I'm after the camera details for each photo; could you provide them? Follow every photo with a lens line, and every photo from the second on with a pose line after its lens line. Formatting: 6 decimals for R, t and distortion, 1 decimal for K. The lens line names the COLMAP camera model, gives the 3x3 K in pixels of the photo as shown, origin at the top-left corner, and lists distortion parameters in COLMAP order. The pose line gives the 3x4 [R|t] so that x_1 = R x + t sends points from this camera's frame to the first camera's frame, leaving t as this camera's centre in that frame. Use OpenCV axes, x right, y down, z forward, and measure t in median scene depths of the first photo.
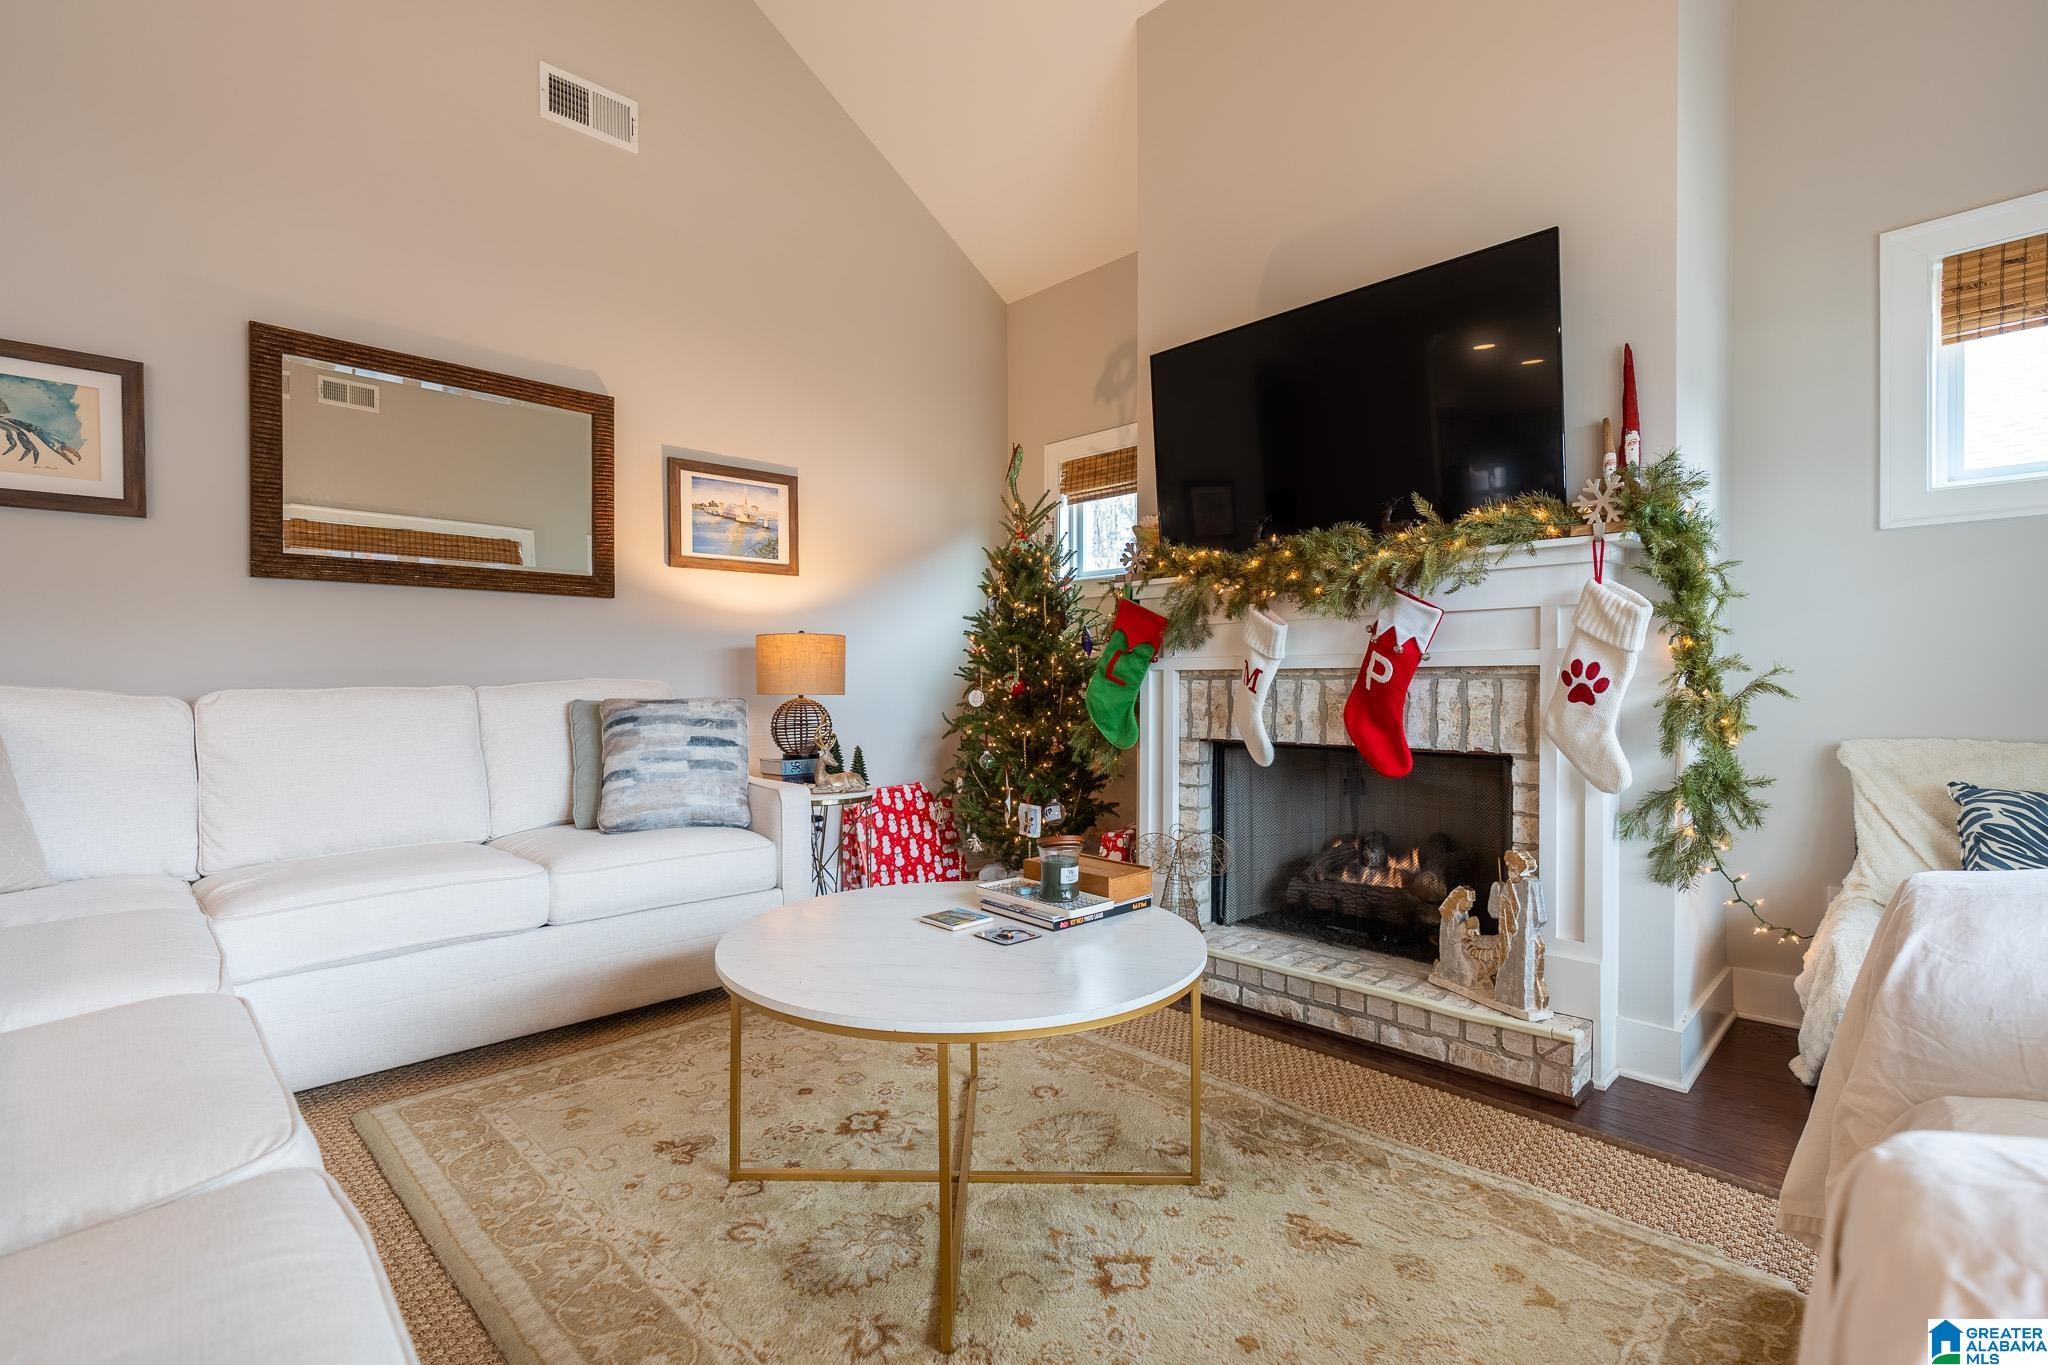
lens RADIAL K [[918.6, 0, 1018.0], [0, 918.6, 685.5], [0, 0, 1]] dist [-0.002581, 0.000449]
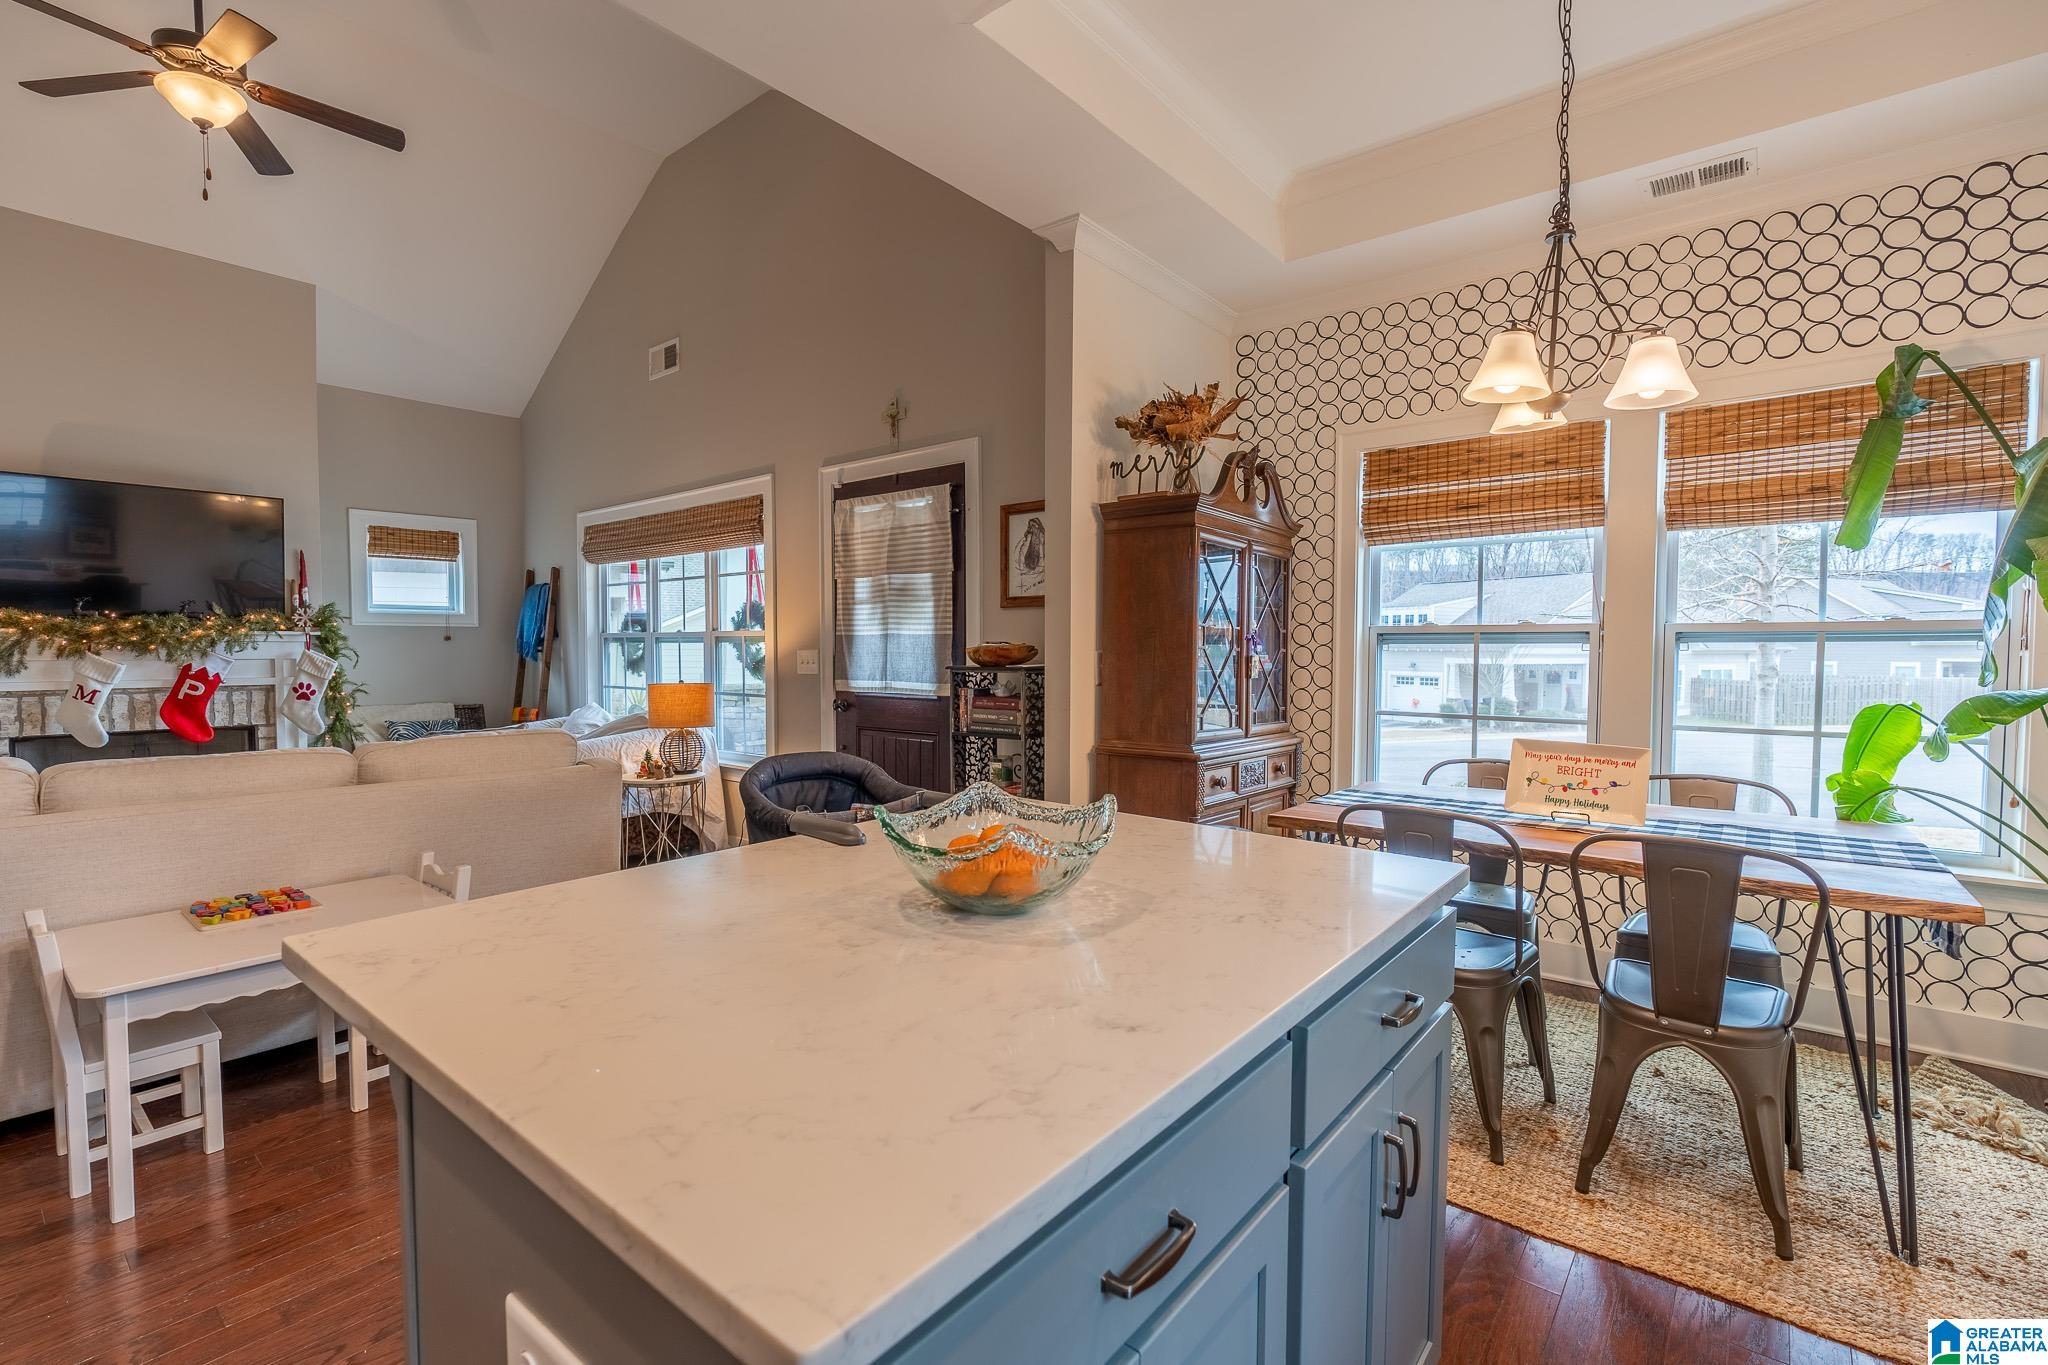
lens RADIAL K [[918.6, 0, 1018.0], [0, 918.6, 685.5], [0, 0, 1]] dist [-0.002581, 0.000449]
pose [[-0.106609, -0.041336, 0.993441, -1.588662], [0.002224, 0.999123, 0.041811, -0.092470], [-0.994298, 0.006667, -0.106424, -0.505459]]
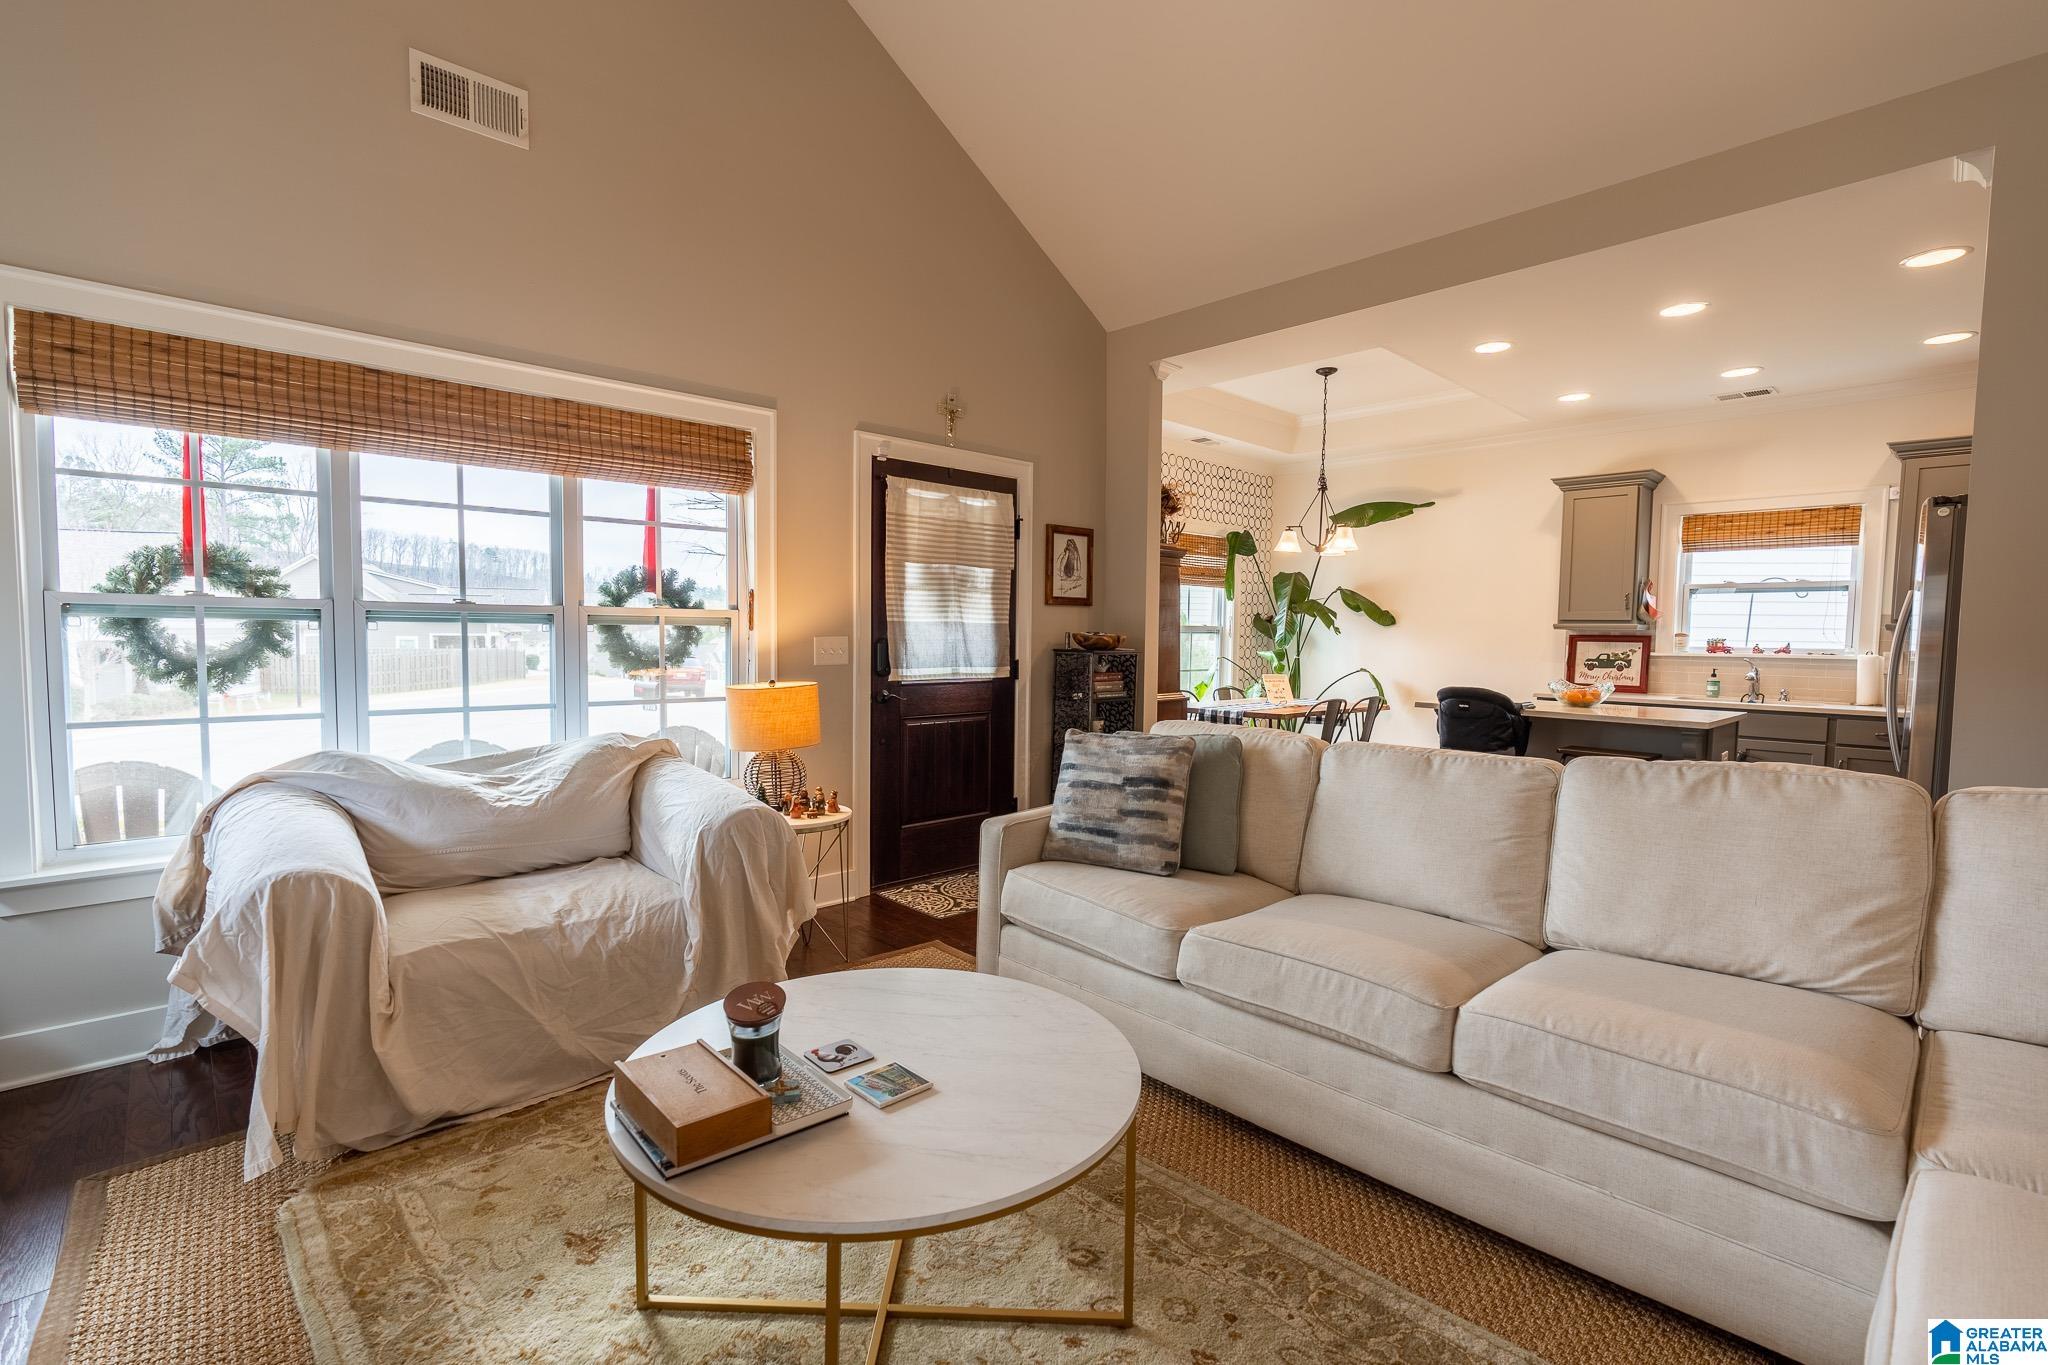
lens RADIAL K [[918.6, 0, 1018.0], [0, 918.6, 685.5], [0, 0, 1]] dist [-0.002581, 0.000449]
pose [[-0.999754, -0.013113, 0.017872, -0.126683], [-0.011985, 0.998015, 0.061825, -0.105042], [-0.018647, 0.061596, -0.997927, 1.204384]]
